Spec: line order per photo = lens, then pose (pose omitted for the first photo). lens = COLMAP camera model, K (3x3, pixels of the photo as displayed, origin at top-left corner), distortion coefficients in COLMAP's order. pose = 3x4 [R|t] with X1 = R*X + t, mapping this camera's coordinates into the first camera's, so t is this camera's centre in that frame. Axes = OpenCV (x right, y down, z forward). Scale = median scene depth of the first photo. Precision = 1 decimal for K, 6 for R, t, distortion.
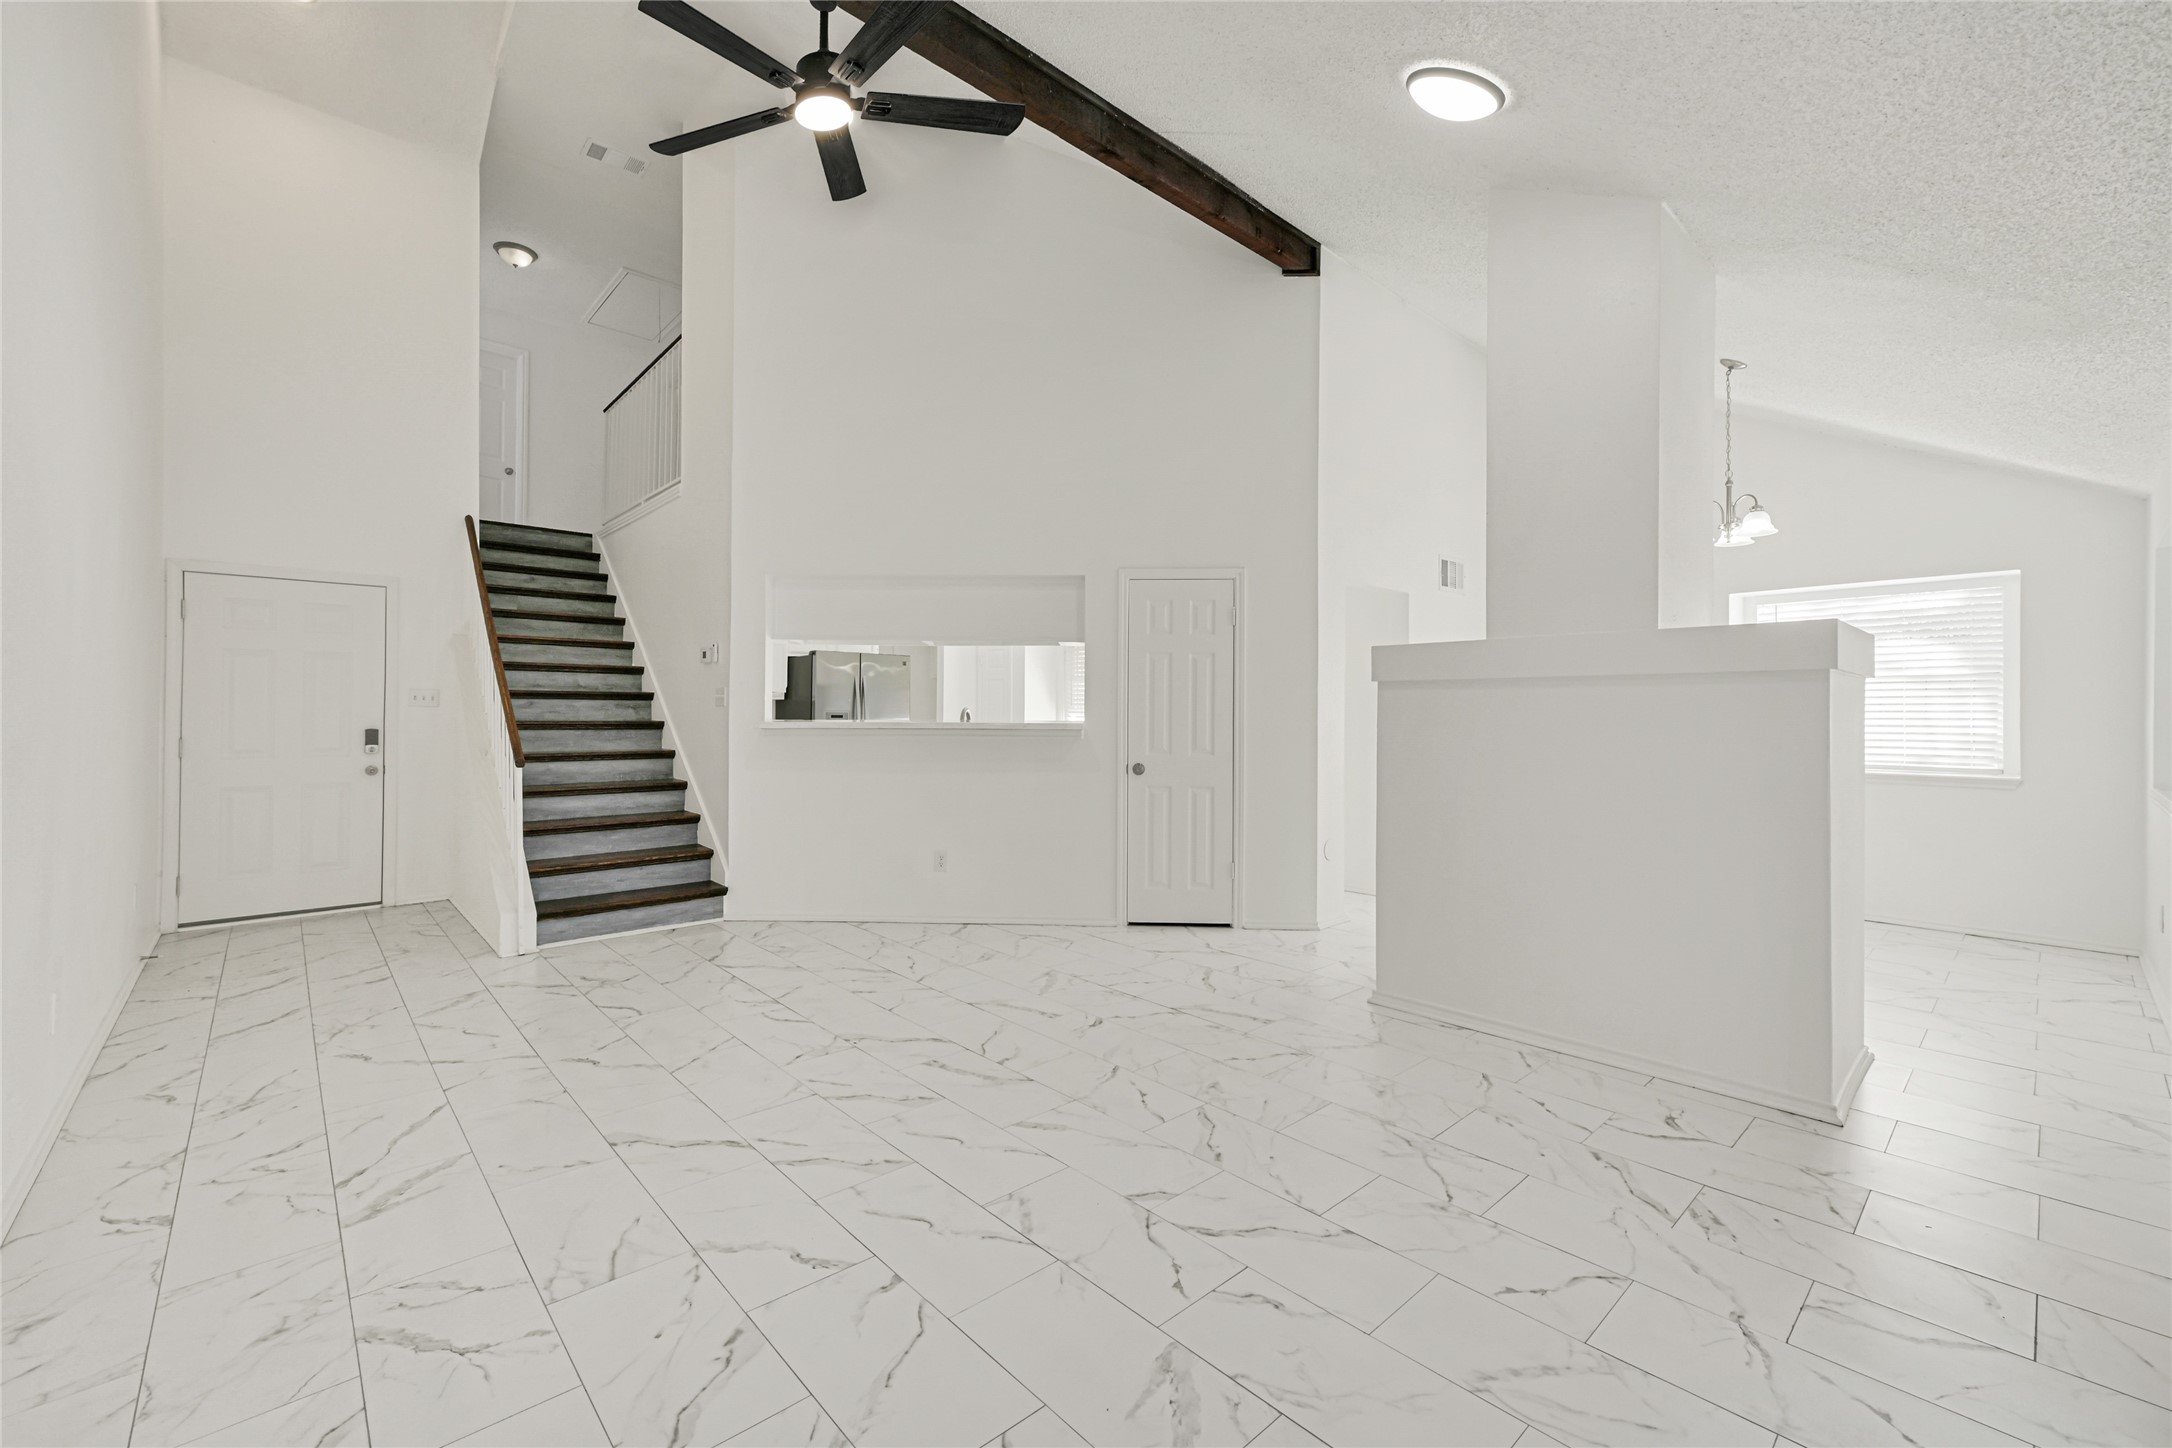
lens RADIAL K [[890.9, 0, 1097.7], [0, 890.9, 717.1], [0, 0, 1]] dist [-0.001952, 0.000641]
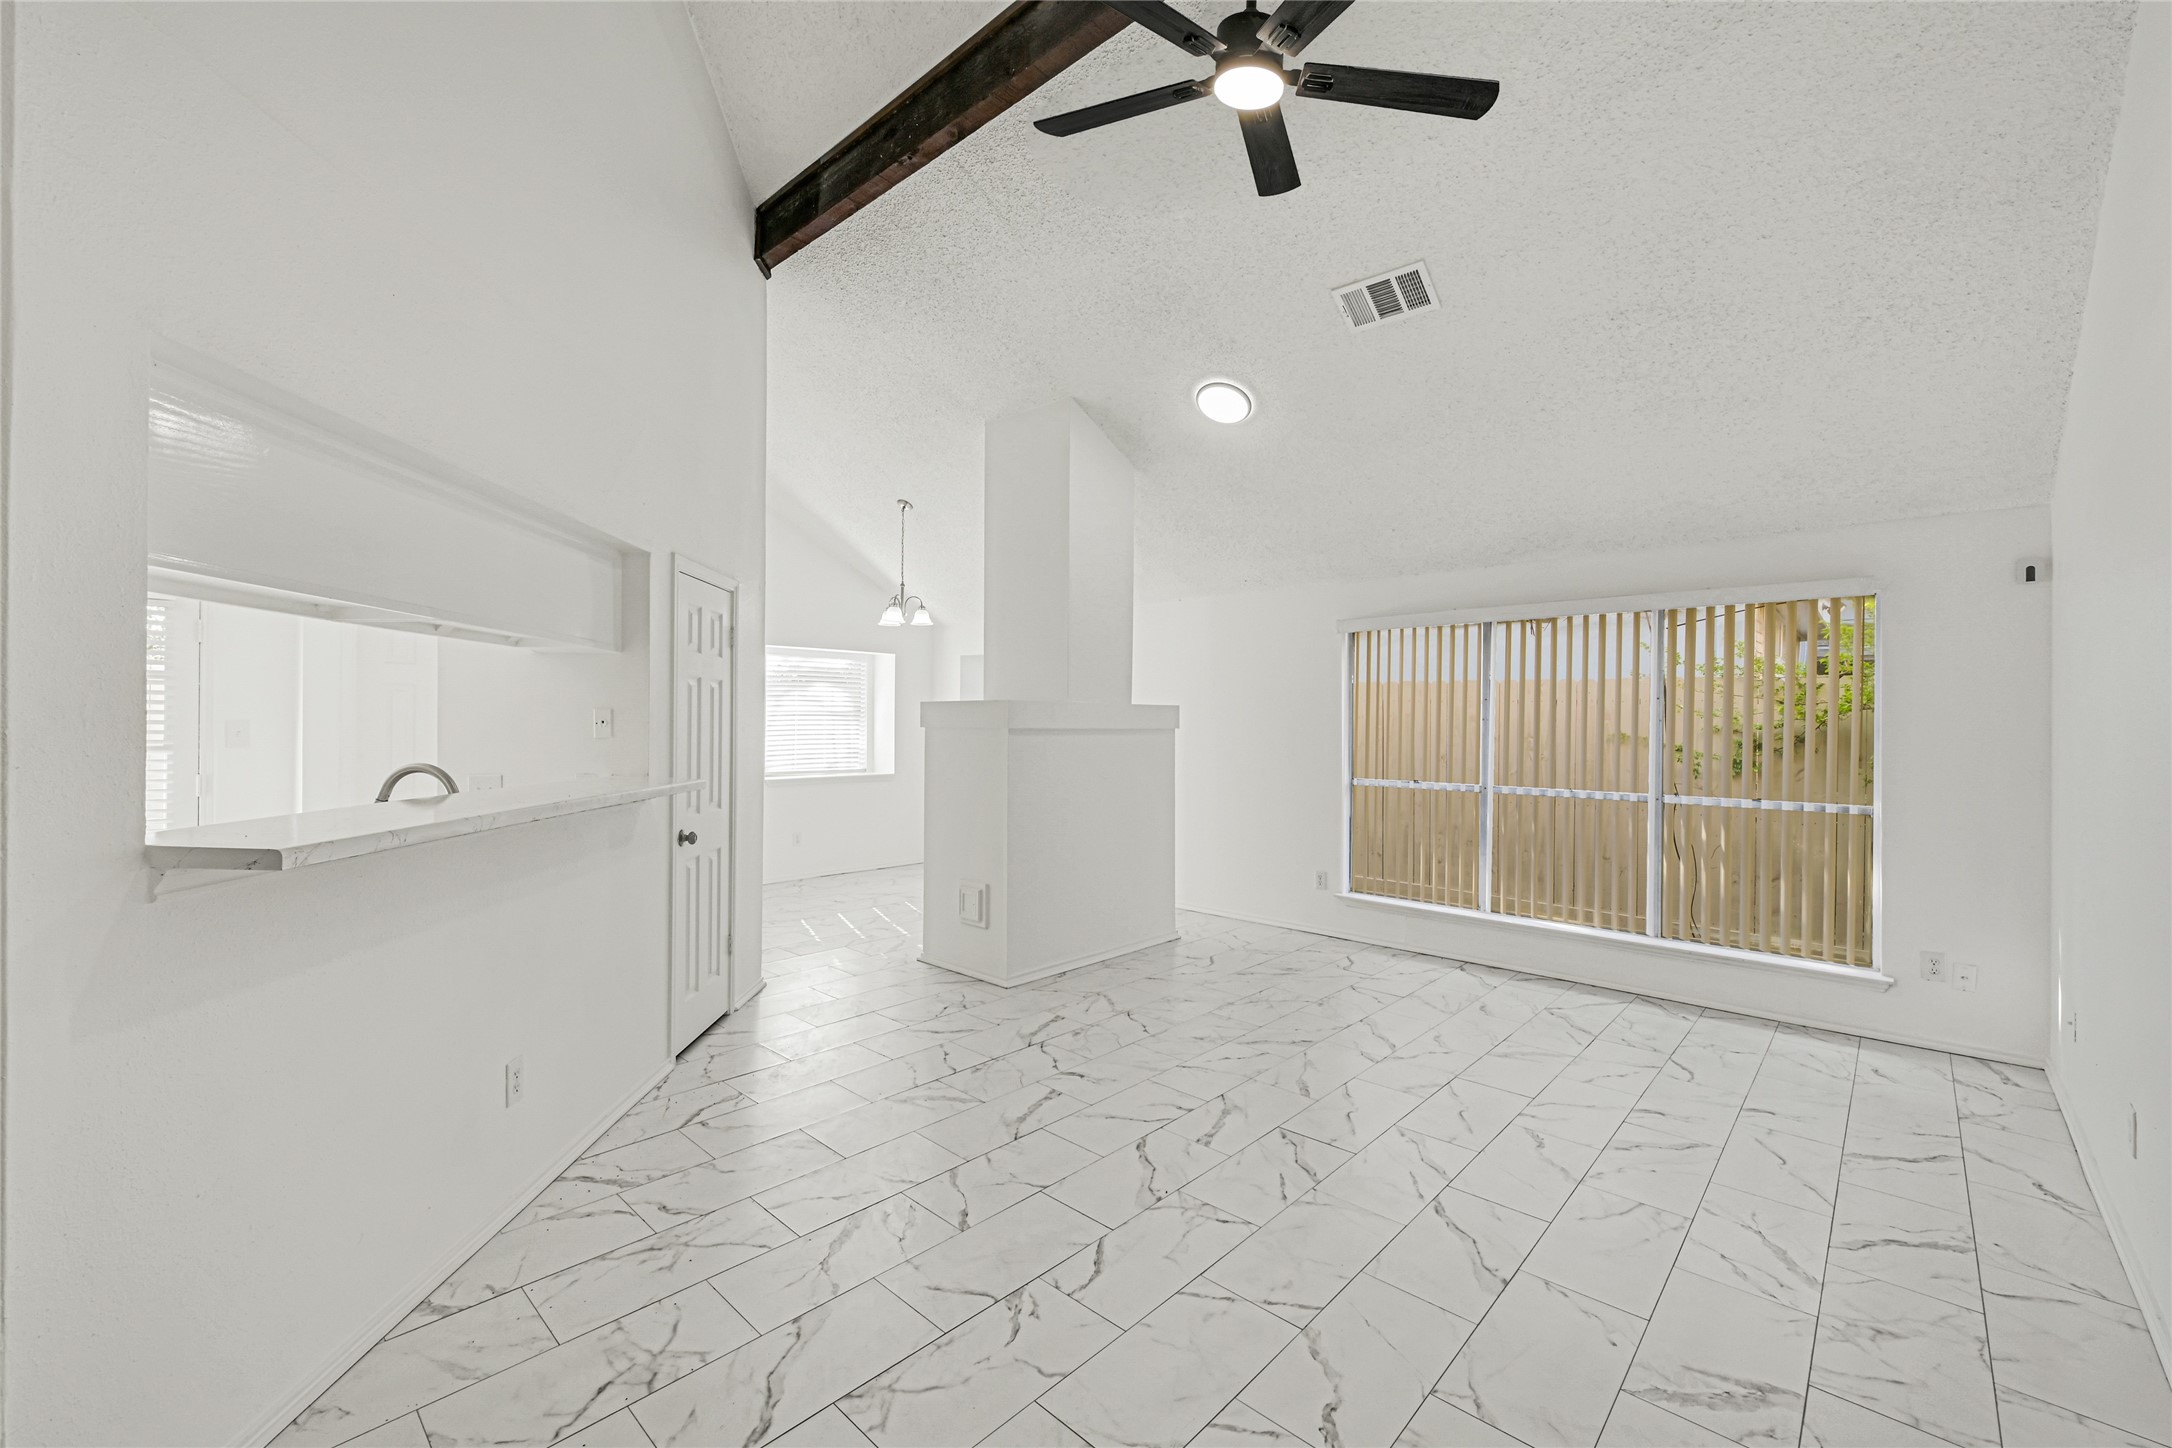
lens RADIAL K [[890.9, 0, 1073.5], [0, 890.9, 716.0], [0, 0, 1]] dist [-0.001952, 0.000641]
pose [[-0.066416, 0.000774, 0.997792, -1.266354], [-0.009433, 0.999955, -0.001404, -0.077575], [-0.997747, -0.009506, -0.066406, 1.343954]]
